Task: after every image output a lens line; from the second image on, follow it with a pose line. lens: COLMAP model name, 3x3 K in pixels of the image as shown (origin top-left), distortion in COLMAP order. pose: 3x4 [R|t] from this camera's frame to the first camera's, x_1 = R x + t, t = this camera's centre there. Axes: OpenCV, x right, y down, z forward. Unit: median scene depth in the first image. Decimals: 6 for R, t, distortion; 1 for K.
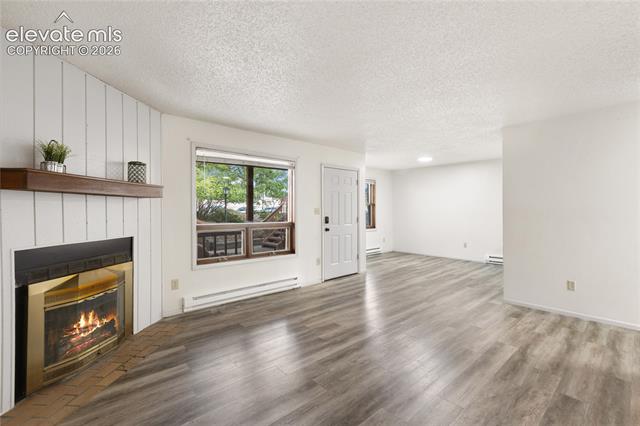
lens RADIAL K [[290.8, 0, 325.4], [0, 290.8, 213.3], [0, 0, 1]] dist [0.003213, -0.001037]
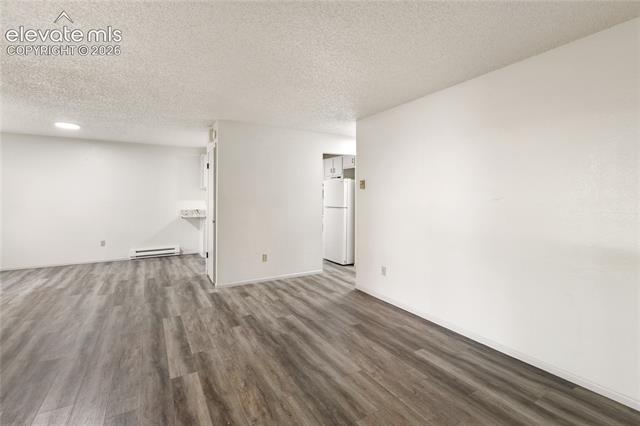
lens RADIAL K [[290.8, 0, 314.5], [0, 290.8, 213.0], [0, 0, 1]] dist [0.003213, -0.001037]
pose [[0.221479, -0.047268, 0.974019, -0.427711], [0.014152, 0.998875, 0.045256, -0.009109], [-0.975062, 0.003762, 0.221899, 0.590443]]
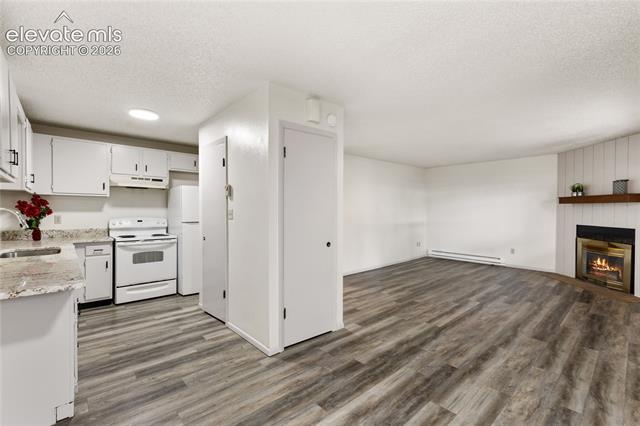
lens RADIAL K [[290.8, 0, 326.3], [0, 290.8, 213.8], [0, 0, 1]] dist [0.003213, -0.001037]
pose [[-0.999994, 0.001474, -0.003103, 0.905625], [0.001376, 0.999509, 0.031301, -0.045905], [0.003148, 0.031296, -0.999505, 2.463081]]
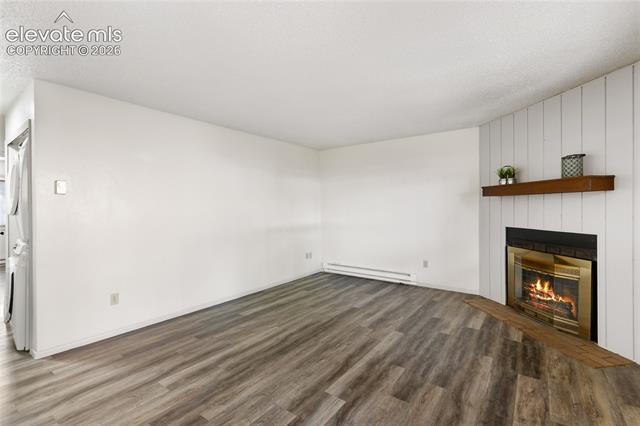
lens RADIAL K [[290.8, 0, 323.2], [0, 290.8, 209.1], [0, 0, 1]] dist [0.003213, -0.001037]
pose [[-0.981158, 0.010606, -0.192914, 0.336901], [0.007103, 0.999797, 0.018841, -0.022403], [0.193075, 0.017115, -0.981035, 1.712843]]
